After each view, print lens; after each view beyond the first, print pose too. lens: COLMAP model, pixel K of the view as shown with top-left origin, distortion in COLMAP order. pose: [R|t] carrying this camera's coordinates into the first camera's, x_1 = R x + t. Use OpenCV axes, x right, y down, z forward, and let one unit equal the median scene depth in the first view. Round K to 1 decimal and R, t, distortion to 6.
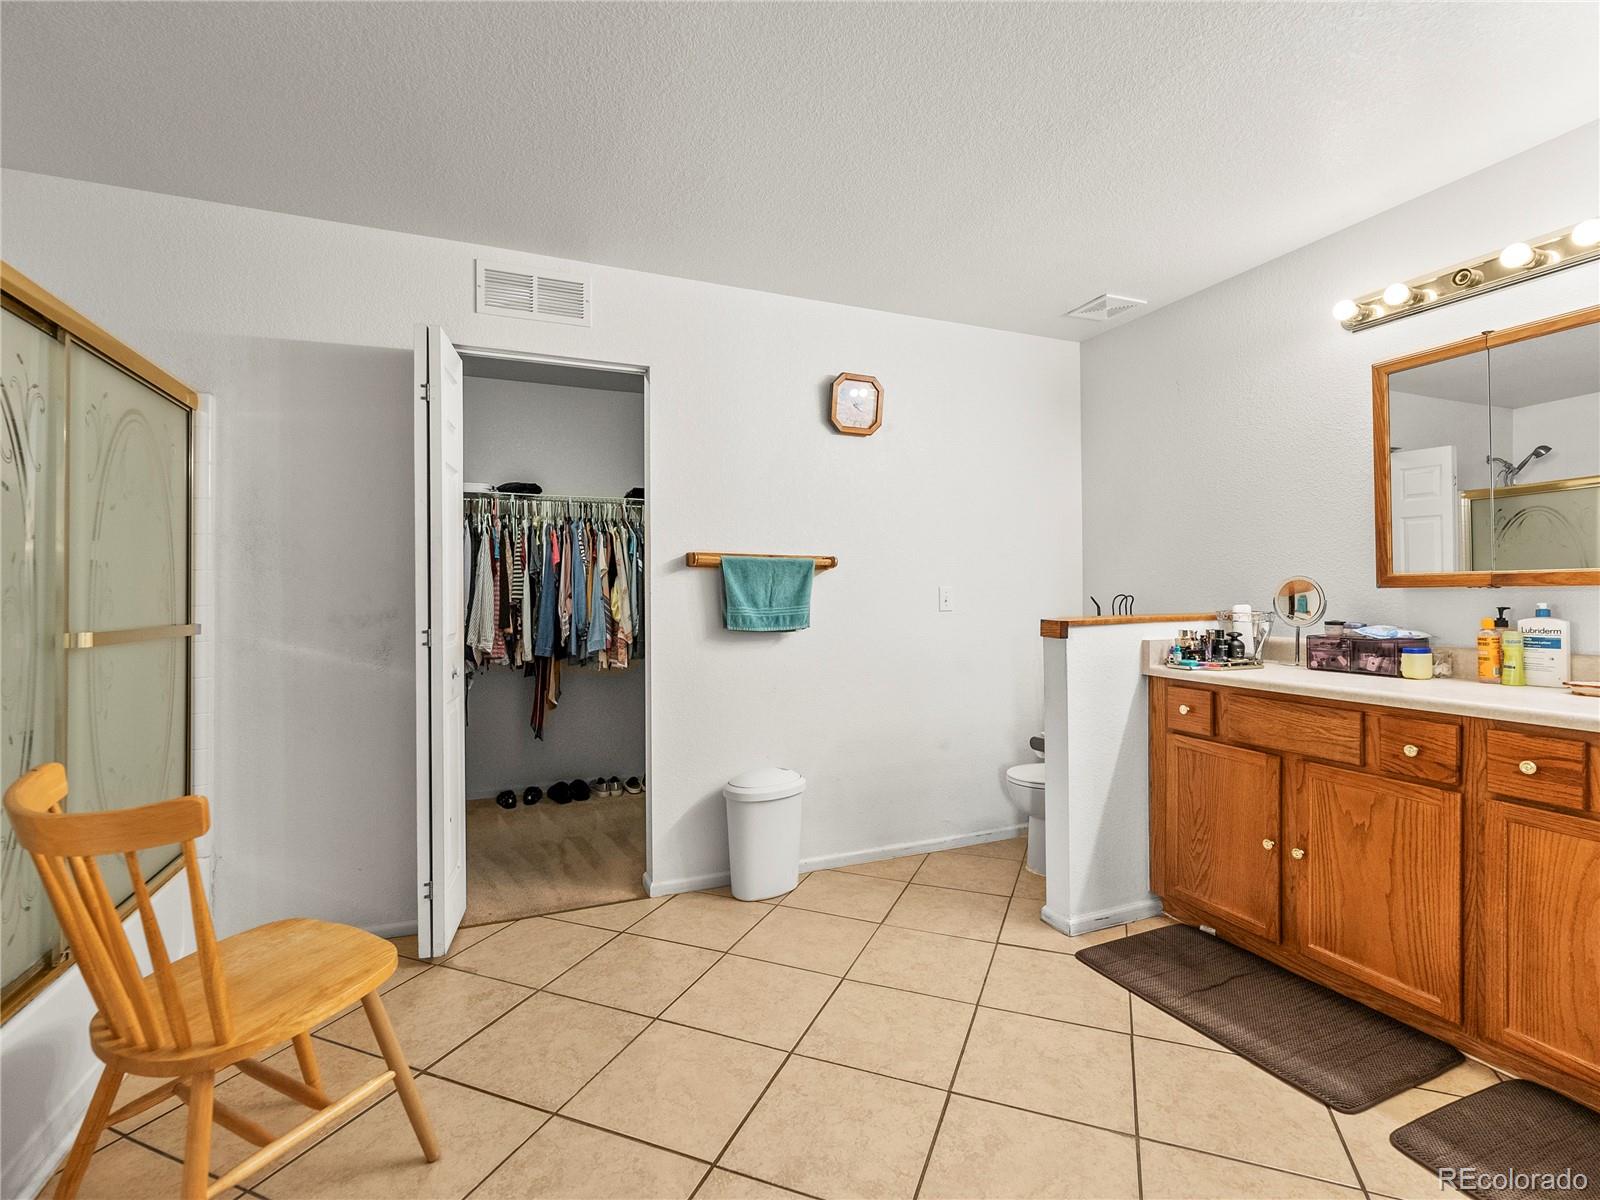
lens RADIAL K [[739.1, 0, 808.0], [0, 739.1, 589.4], [0, 0, 1]] dist [0.001333, 0.000079]
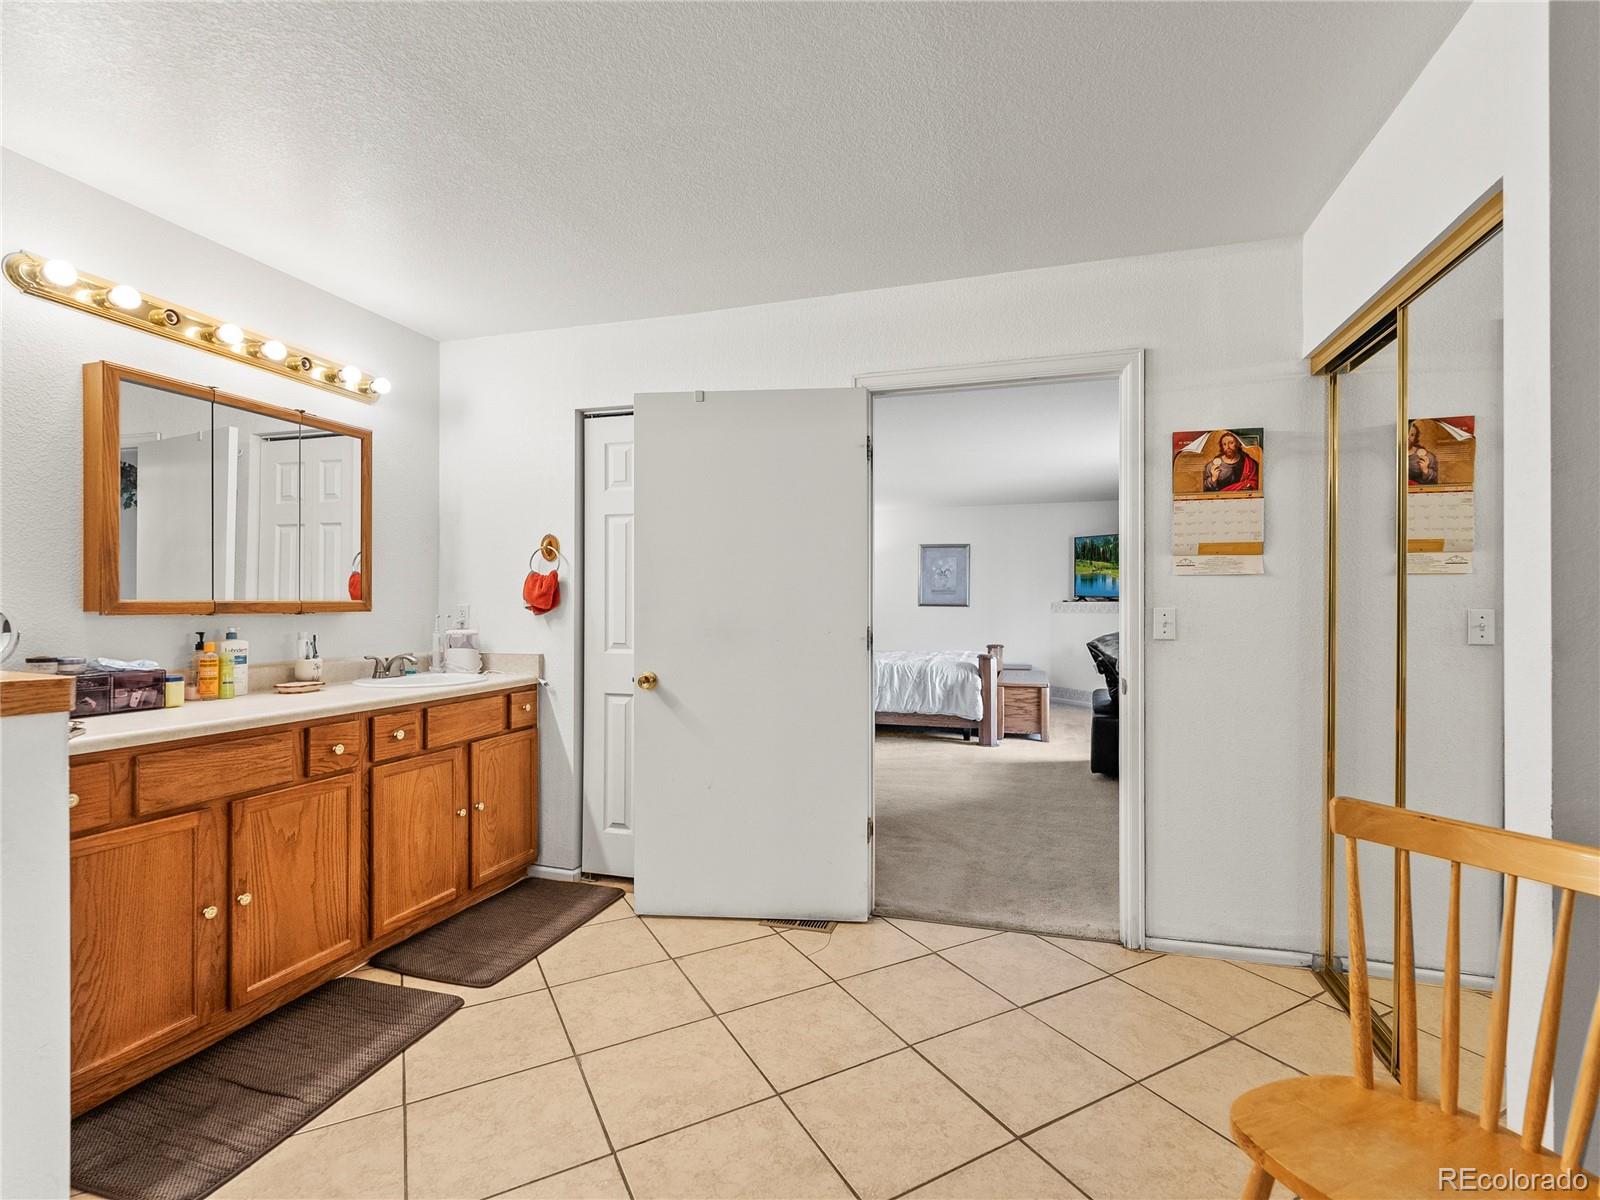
lens RADIAL K [[739.1, 0, 808.0], [0, 739.1, 589.4], [0, 0, 1]] dist [0.001333, 0.000079]
pose [[-0.765917, 0.018890, 0.642662, -0.514404], [-0.001505, 0.999513, -0.031173, -0.007650], [-0.642937, -0.024843, -0.765516, 1.317270]]
